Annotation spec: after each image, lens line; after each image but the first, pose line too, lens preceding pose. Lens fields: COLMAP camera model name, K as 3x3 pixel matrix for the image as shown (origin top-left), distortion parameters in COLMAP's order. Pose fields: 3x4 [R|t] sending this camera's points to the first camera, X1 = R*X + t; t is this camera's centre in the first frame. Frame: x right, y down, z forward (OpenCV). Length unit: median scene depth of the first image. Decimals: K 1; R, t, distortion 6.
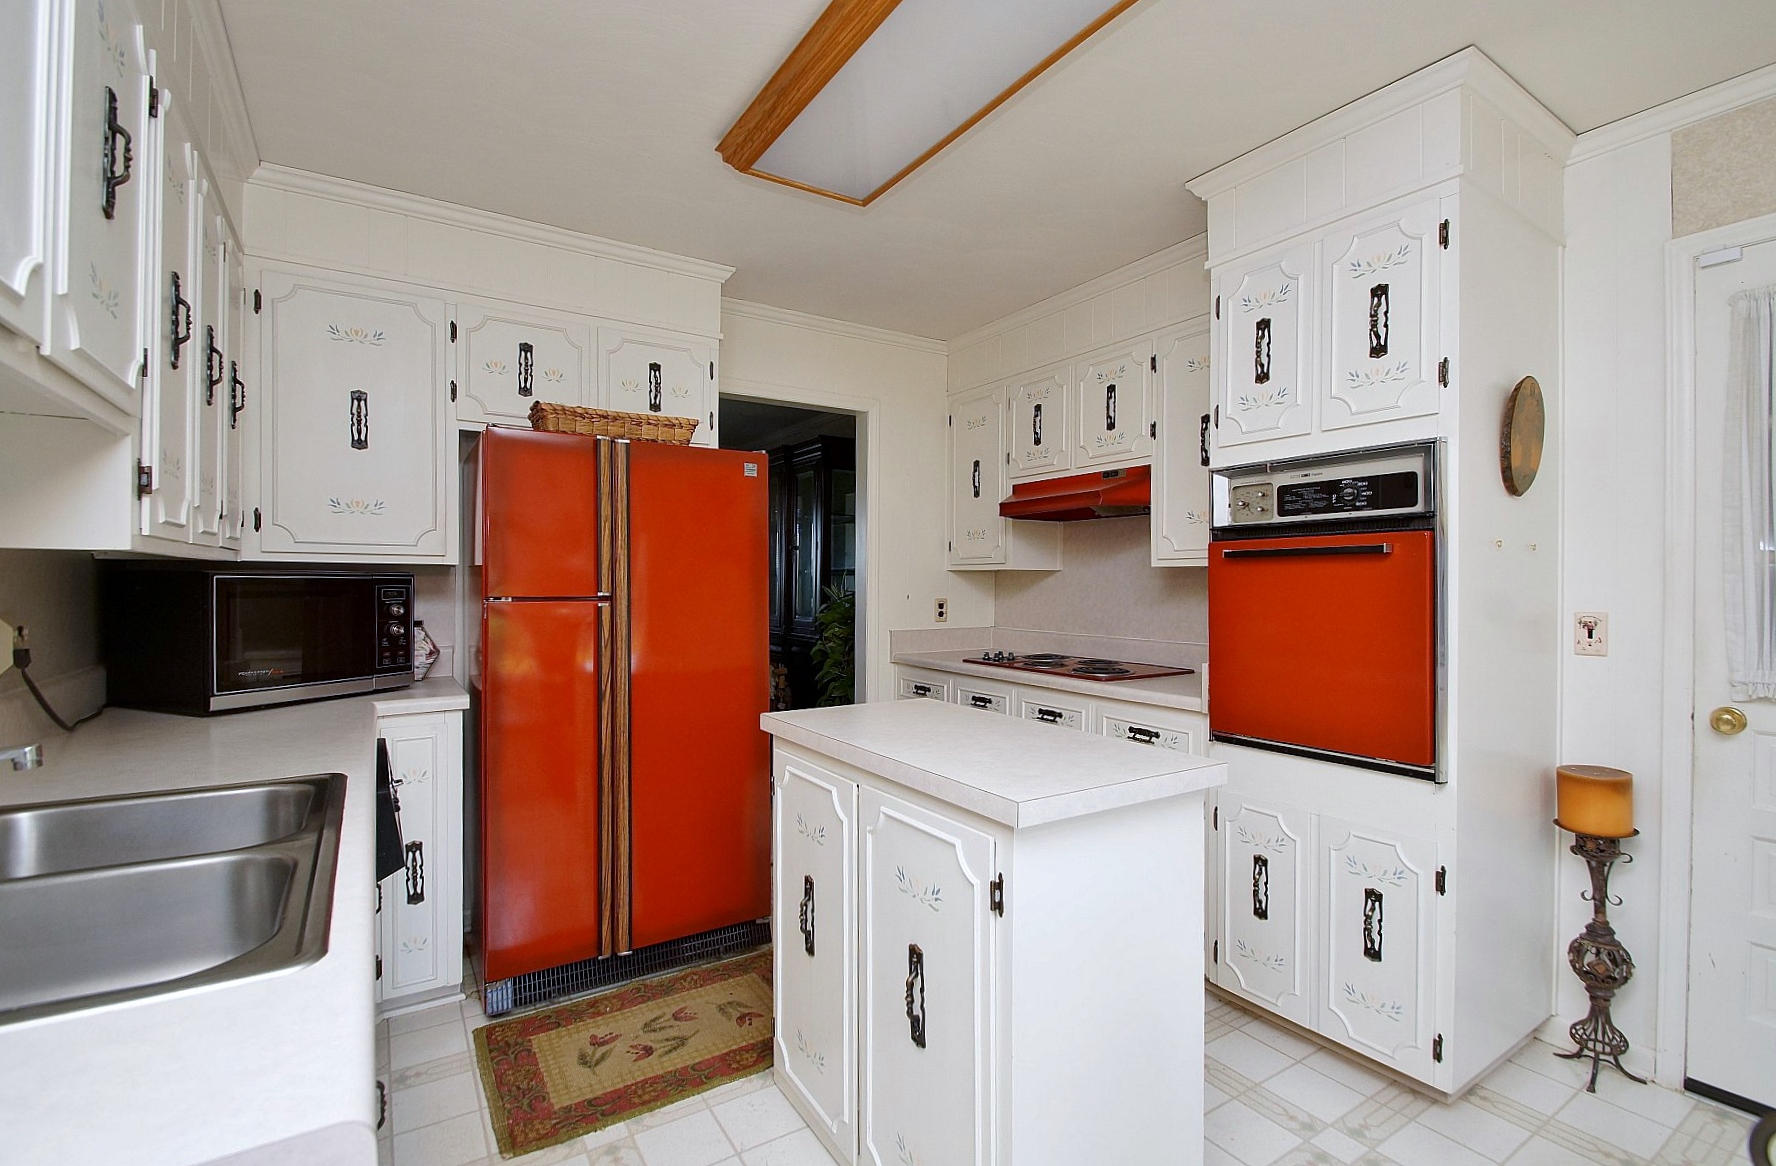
lens RADIAL K [[788.7, 0, 886.7], [0, 788.7, 585.7], [0, 0, 1]] dist [0.002889, -0.010411]
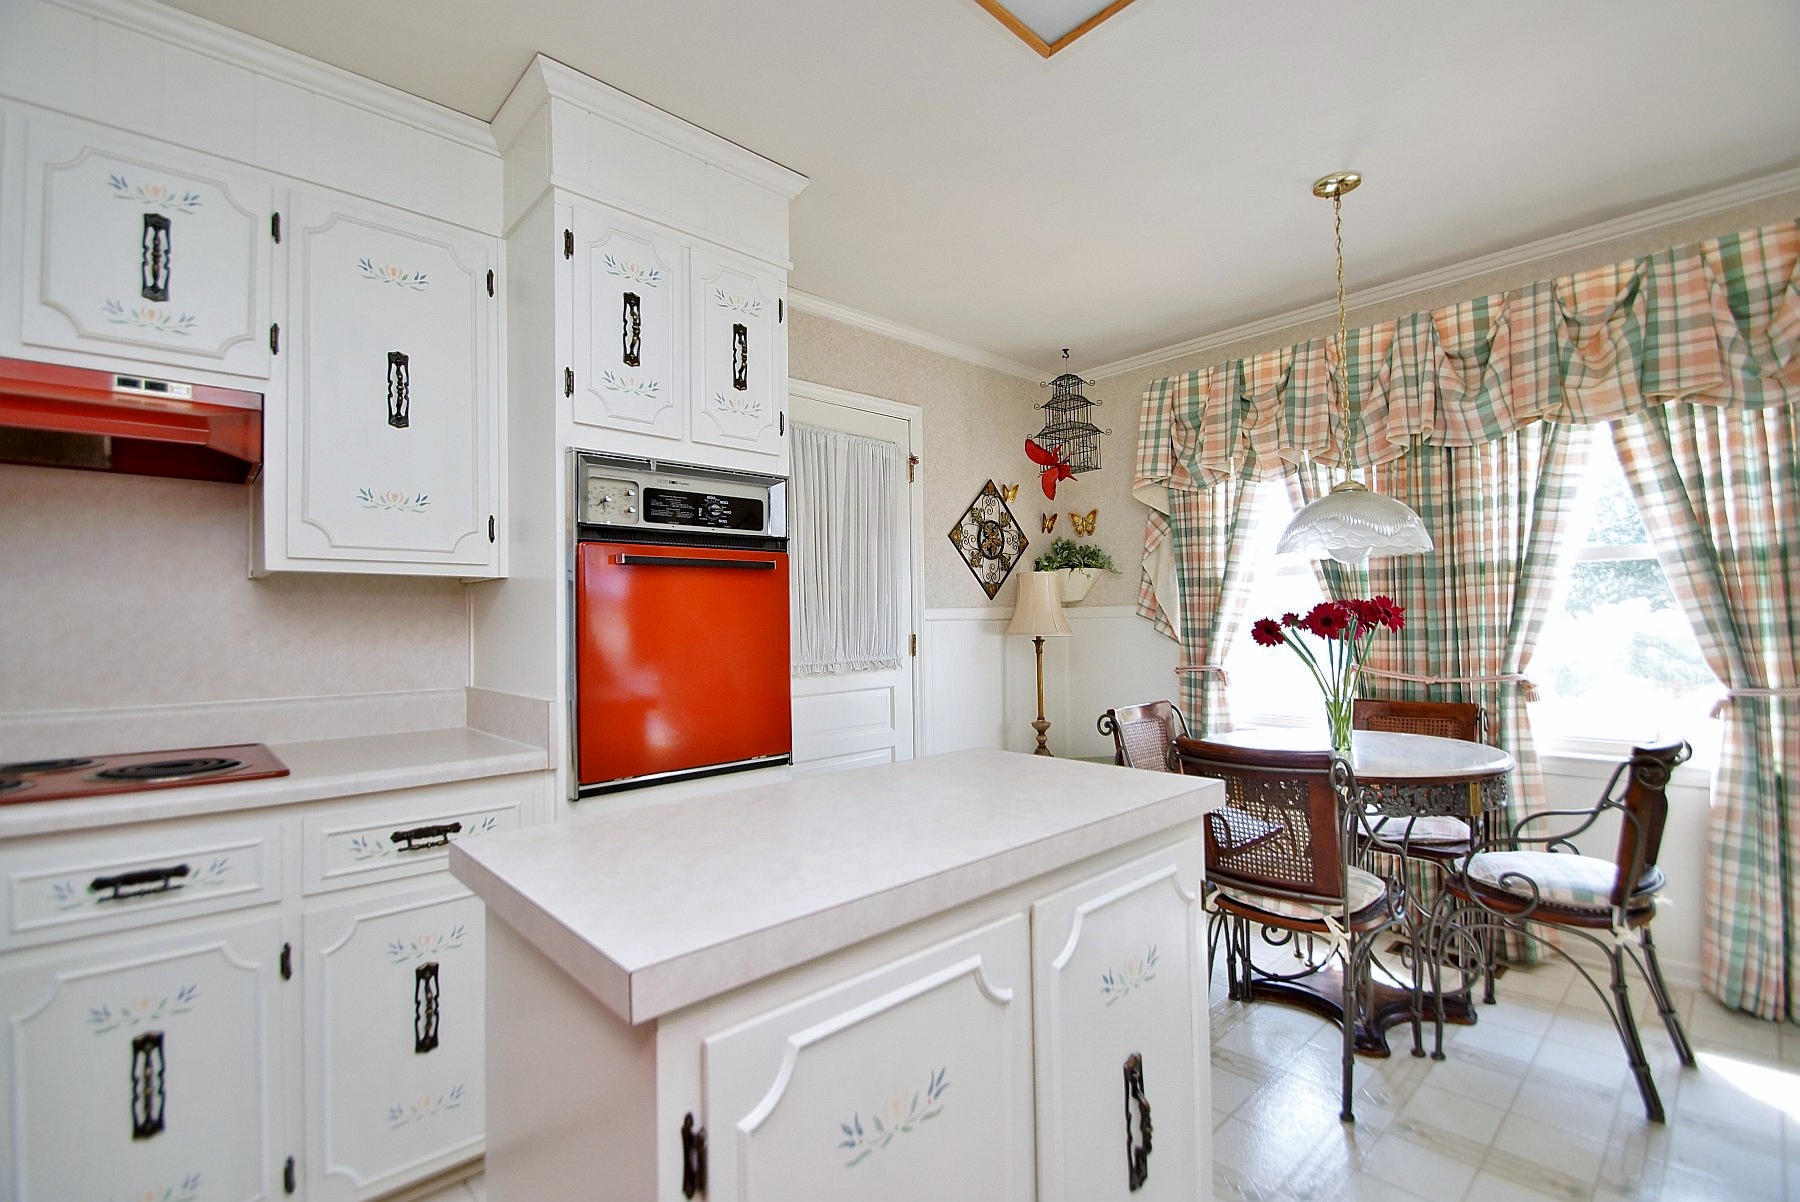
lens RADIAL K [[799.3, 0, 845.7], [0, 799.3, 601.3], [0, 0, 1]] dist [0.002889, -0.010411]
pose [[-0.159622, 0.024976, 0.986862, -0.426716], [0.014128, 0.999635, -0.023014, 0.026270], [-0.987077, 0.010268, -0.159917, 0.919100]]
